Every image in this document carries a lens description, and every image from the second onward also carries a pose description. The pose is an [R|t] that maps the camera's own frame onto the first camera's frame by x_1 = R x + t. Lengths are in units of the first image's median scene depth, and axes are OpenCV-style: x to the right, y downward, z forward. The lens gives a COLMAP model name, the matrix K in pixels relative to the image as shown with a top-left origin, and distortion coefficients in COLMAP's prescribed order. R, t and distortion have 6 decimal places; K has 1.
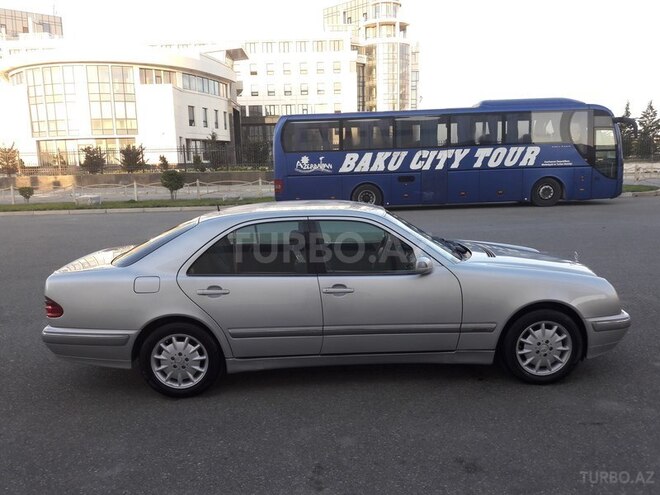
lens RADIAL K [[555.5, 0, 328.5], [0, 555.5, 248.9], [0, 0, 1]] dist [0.076961, -0.129245]
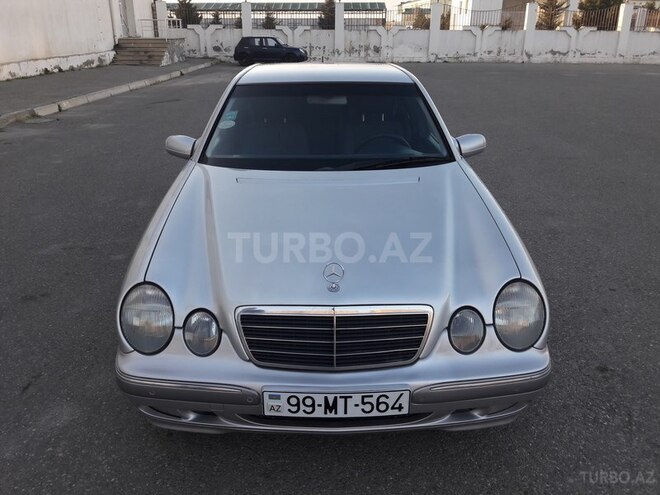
lens RADIAL K [[559.7, 0, 330.0], [0, 559.7, 247.5], [0, 0, 1]] dist [0.068925, -0.123347]
pose [[-0.036506, 0.387489, -0.921151, 0.932503], [-0.143312, 0.910208, 0.388565, -0.174833], [0.989004, 0.146197, 0.022304, 1.169990]]
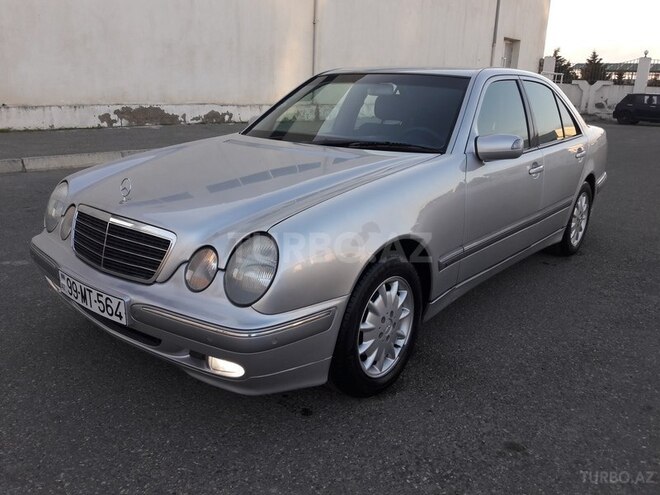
lens RADIAL K [[570.7, 0, 330.0], [0, 570.7, 247.5], [0, 0, 1]] dist [-0.014382, 0.003612]
pose [[-0.682635, 0.204678, -0.701510, 0.772024], [-0.115985, 0.917458, 0.380549, -0.148830], [0.721496, 0.341141, -0.602550, 1.647661]]
